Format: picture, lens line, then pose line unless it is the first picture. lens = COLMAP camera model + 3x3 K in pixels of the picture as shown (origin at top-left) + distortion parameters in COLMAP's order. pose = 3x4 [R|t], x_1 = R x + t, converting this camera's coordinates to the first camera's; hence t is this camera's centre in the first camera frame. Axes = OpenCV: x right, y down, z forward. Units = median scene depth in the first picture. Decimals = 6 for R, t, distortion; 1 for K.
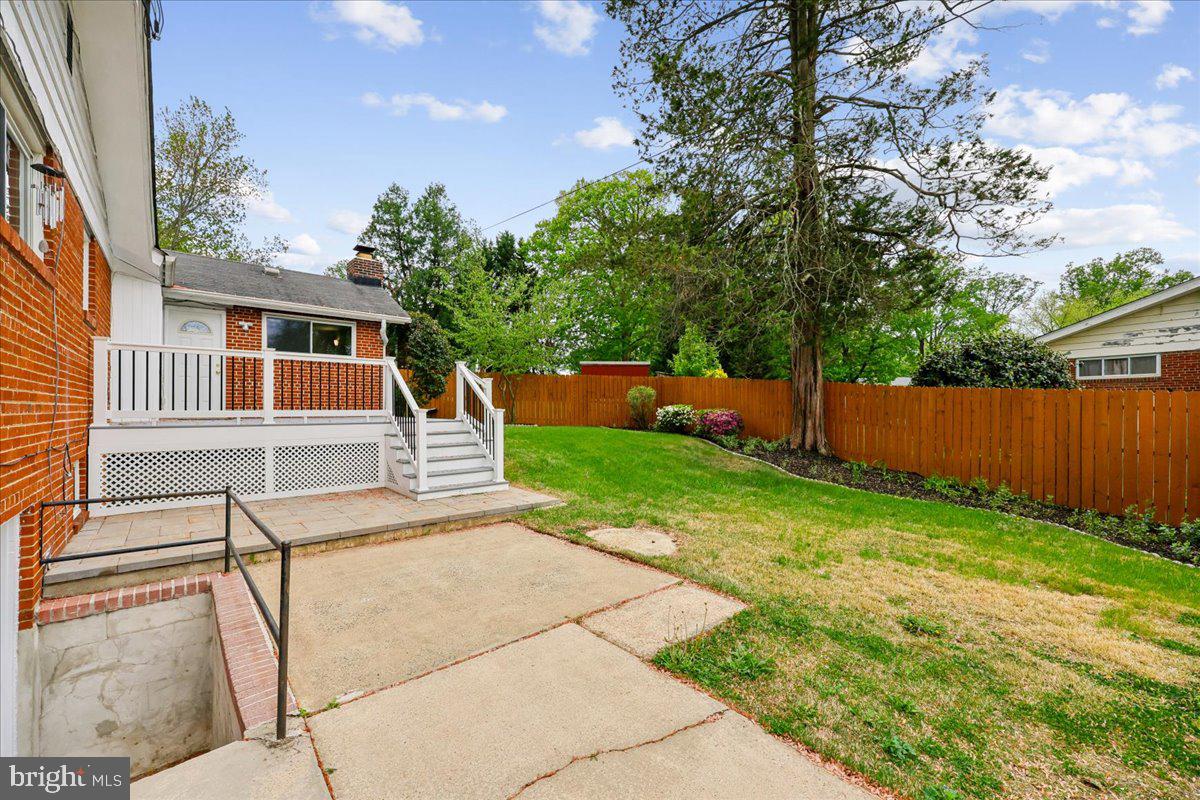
lens RADIAL K [[488.3, 0, 607.4], [0, 488.3, 404.5], [0, 0, 1]] dist [0.000281, -0.000305]
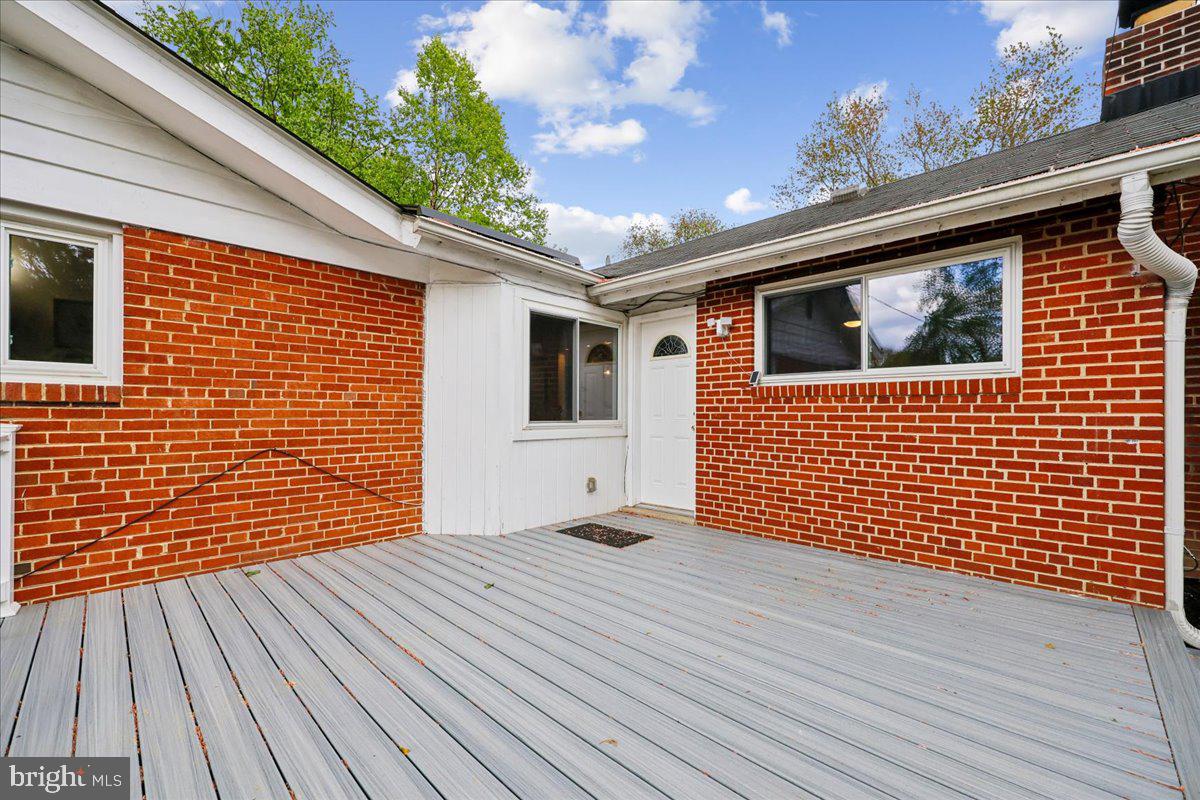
lens RADIAL K [[488.3, 0, 600.4], [0, 488.3, 409.9], [0, 0, 1]] dist [0.000281, -0.000305]
pose [[0.062079, -0.009255, -0.998028, -0.514240], [0.005346, 0.999946, -0.008940, -0.139406], [0.998057, -0.004780, 0.062125, 1.485086]]
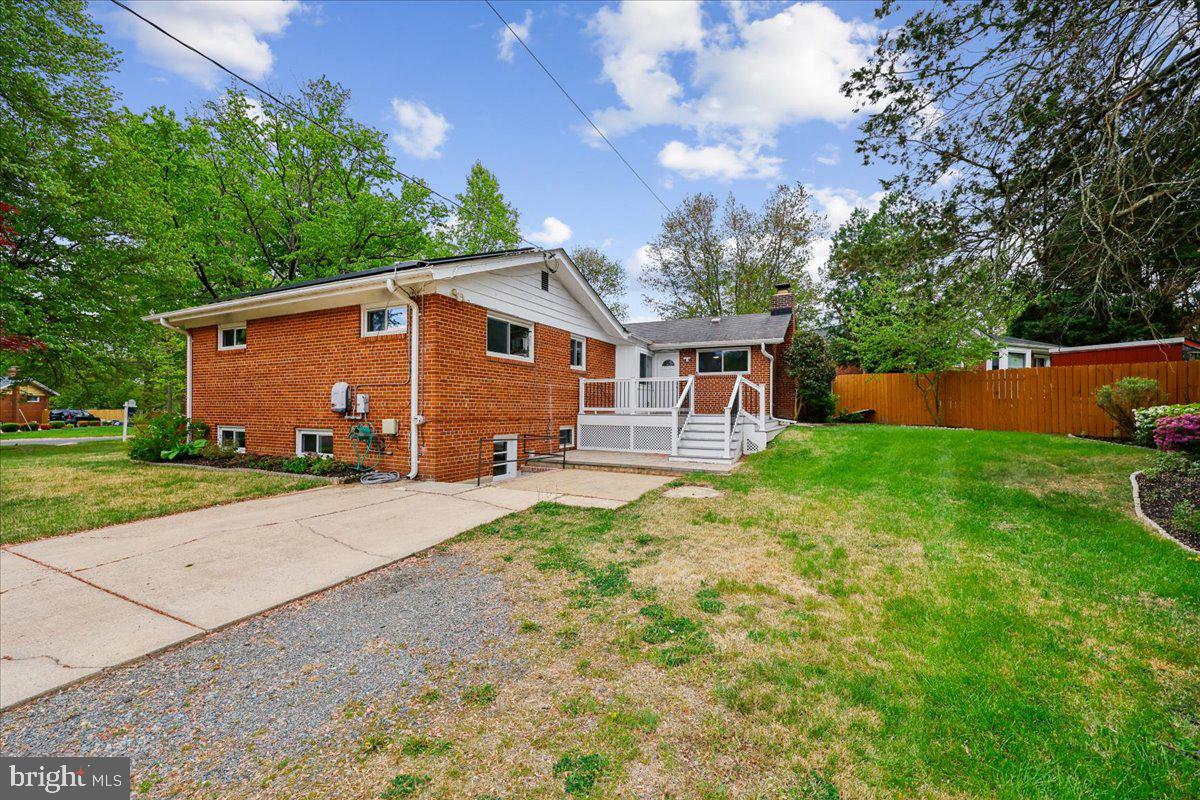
lens RADIAL K [[488.3, 0, 598.1], [0, 488.3, 401.3], [0, 0, 1]] dist [0.000281, -0.000305]
pose [[0.360399, -0.012797, -0.932711, 1.263543], [0.000733, 0.999909, -0.013436, 0.013417], [0.932798, 0.004159, 0.360376, 0.167849]]
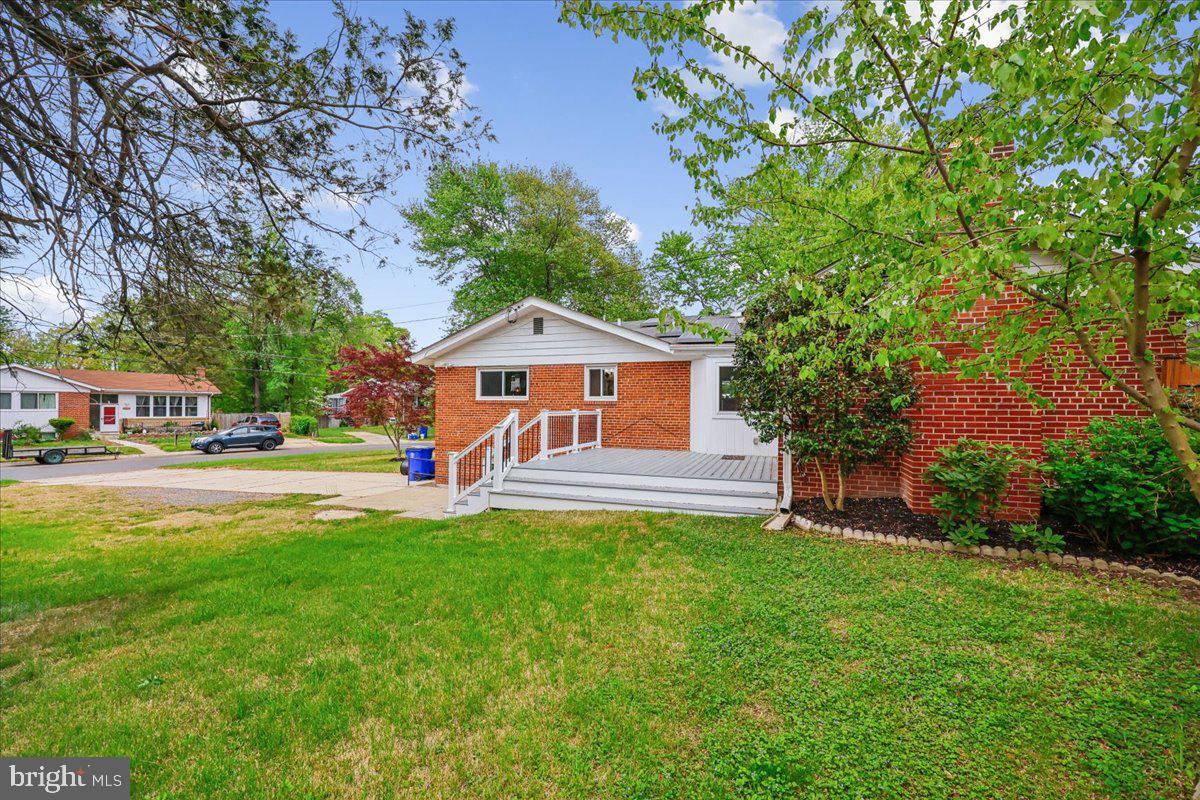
lens RADIAL K [[488.3, 0, 601.1], [0, 488.3, 405.5], [0, 0, 1]] dist [0.000281, -0.000305]
pose [[-0.893051, -0.011414, -0.449811, -0.001059], [-0.005920, 0.999890, -0.013619, -0.120711], [0.449917, -0.009500, -0.893020, 2.957213]]
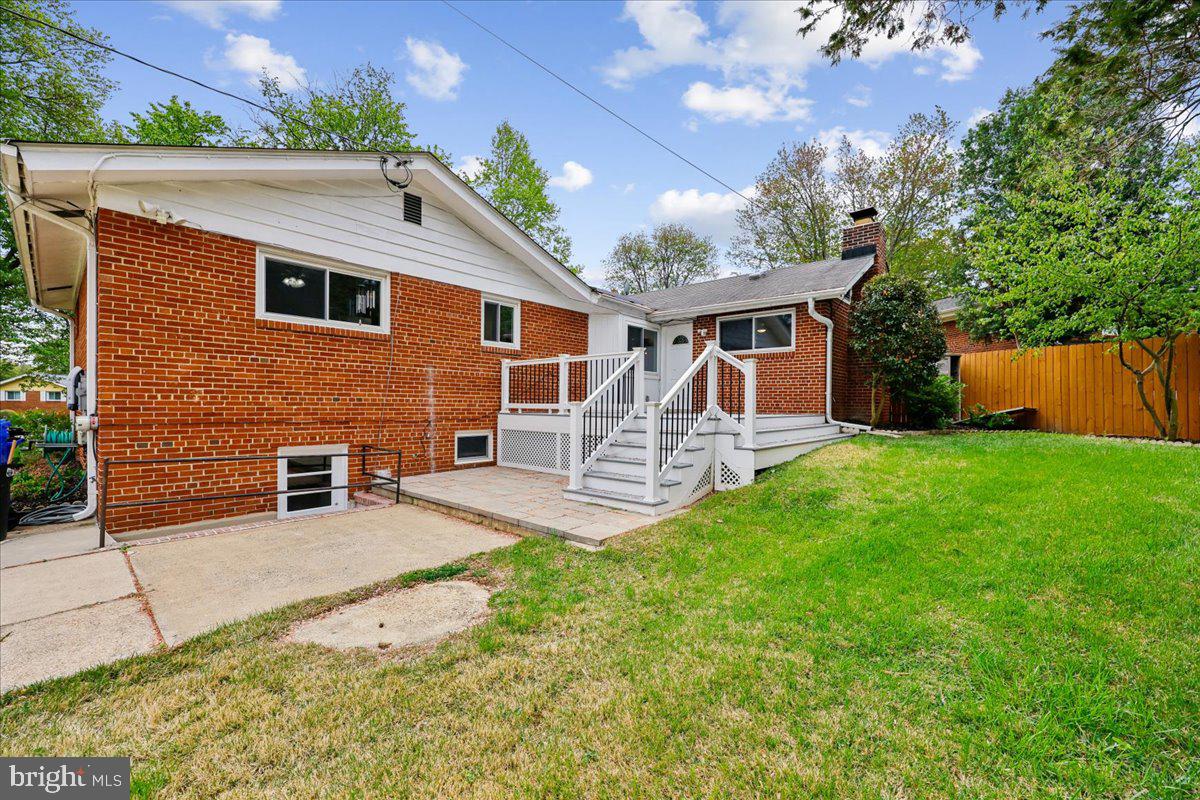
lens RADIAL K [[488.3, 0, 599.5], [0, 488.3, 403.4], [0, 0, 1]] dist [0.000281, -0.000305]
pose [[0.118481, -0.003331, -0.992951, 0.640043], [-0.000481, 0.999994, -0.003412, 0.016332], [0.992956, 0.000881, 0.118479, 1.073641]]
